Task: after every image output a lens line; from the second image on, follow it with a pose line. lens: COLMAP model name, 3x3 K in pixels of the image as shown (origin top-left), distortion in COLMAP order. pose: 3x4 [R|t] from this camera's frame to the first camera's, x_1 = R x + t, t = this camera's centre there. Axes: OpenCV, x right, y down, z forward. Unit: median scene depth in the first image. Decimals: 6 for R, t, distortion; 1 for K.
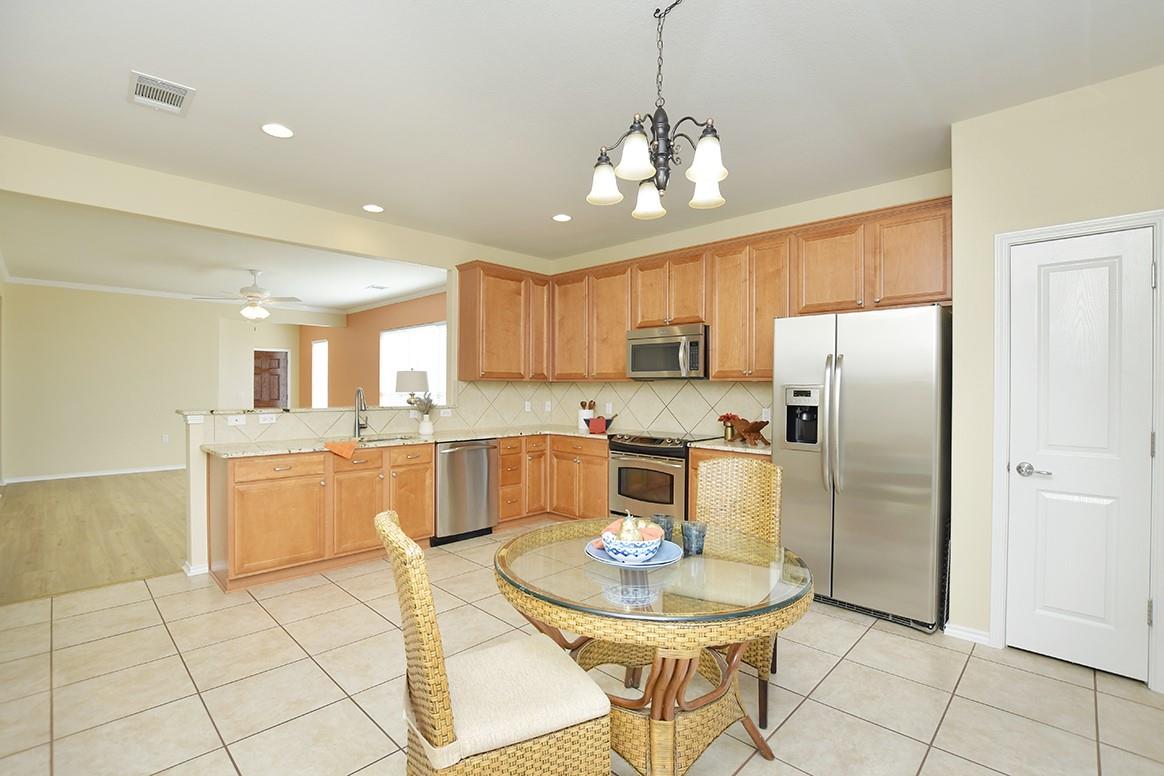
lens RADIAL K [[515.3, 0, 582.0], [0, 515.3, 388.0], [0, 0, 1]] dist [-0.052846, 0.000024]
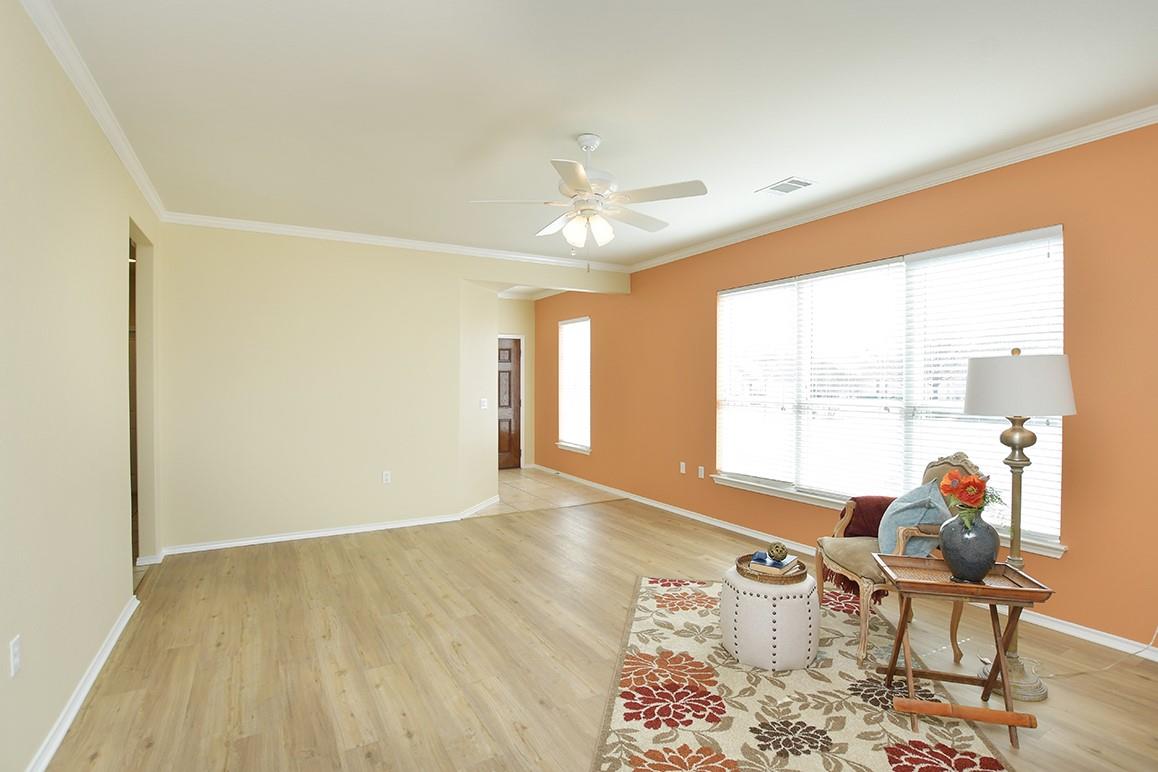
lens RADIAL K [[553.0, 0, 567.3], [0, 553.0, 389.2], [0, 0, 1]] dist [-0.027317, -0.000245]
pose [[0.953496, 0.000269, -0.301407, -0.788632], [0.001979, 0.999972, 0.007152, -0.019732], [0.301401, -0.007416, 0.953469, 0.799448]]
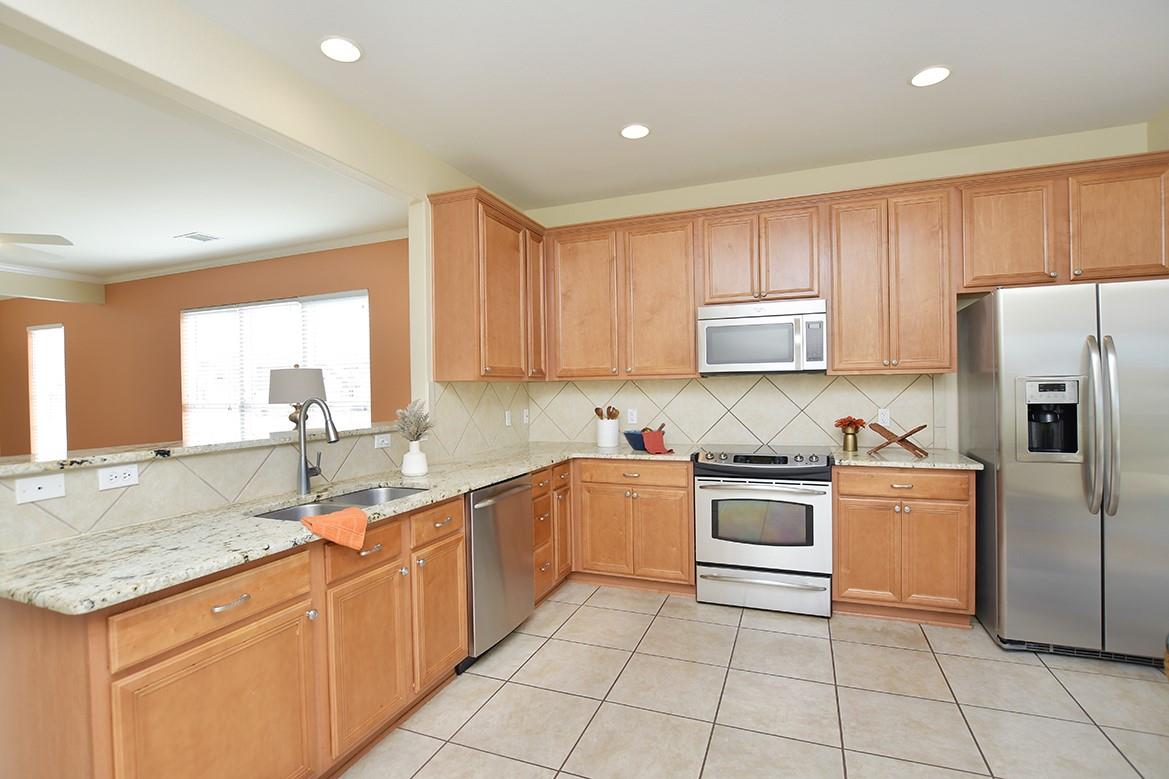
lens RADIAL K [[541.8, 0, 576.5], [0, 541.8, 389.6], [0, 0, 1]] dist [-0.031091, 0.000123]
pose [[0.928097, -0.023253, 0.371611, -0.391392], [0.023238, 0.999720, 0.004519, -0.004625], [-0.371612, 0.004441, 0.928378, 0.402543]]
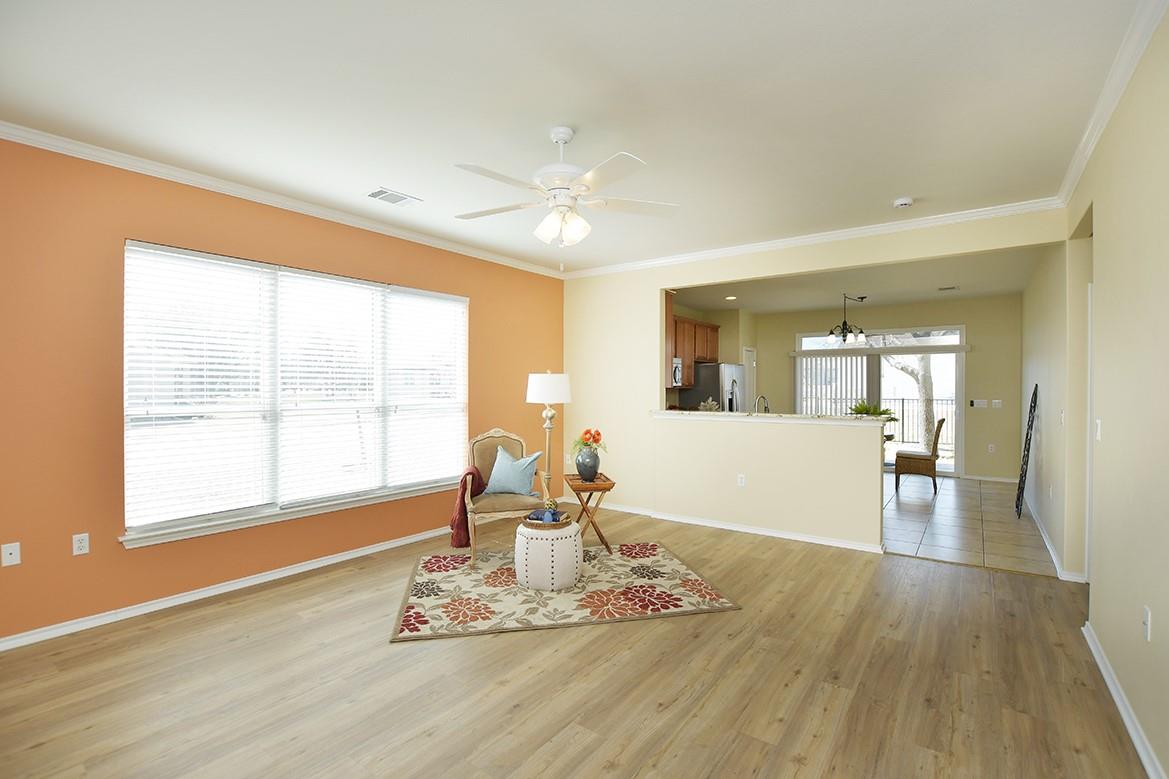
lens RADIAL K [[541.8, 0, 576.5], [0, 541.8, 389.6], [0, 0, 1]] dist [-0.031091, 0.000123]
pose [[-0.116514, -0.005622, 0.993173, -1.671572], [0.004318, 0.999972, 0.006167, -0.022569], [-0.993180, 0.005007, -0.116486, 1.570639]]
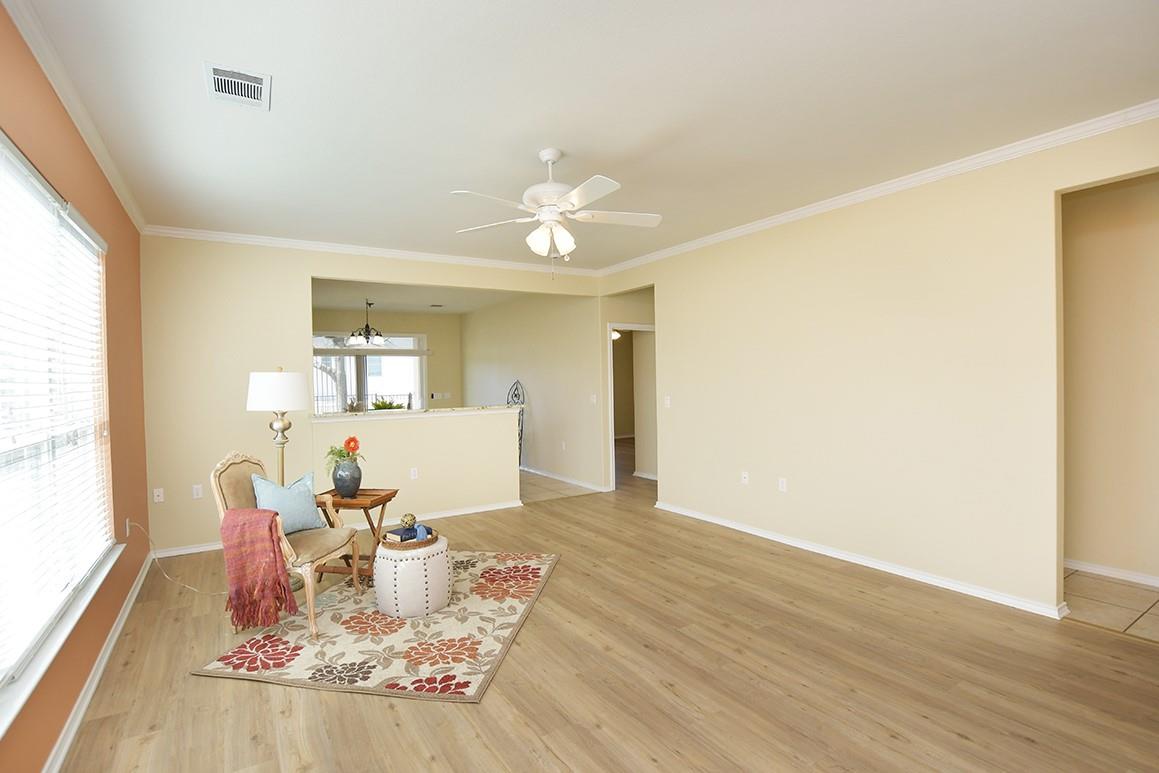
lens RADIAL K [[556.1, 0, 579.5], [0, 556.1, 386.5], [0, 0, 1]] dist [-0.027523, 0.000509]
pose [[-0.971655, 0.013560, 0.236014, -1.201458], [0.018449, 0.999658, 0.018517, -0.034495], [-0.235682, 0.022347, -0.971573, 2.260958]]
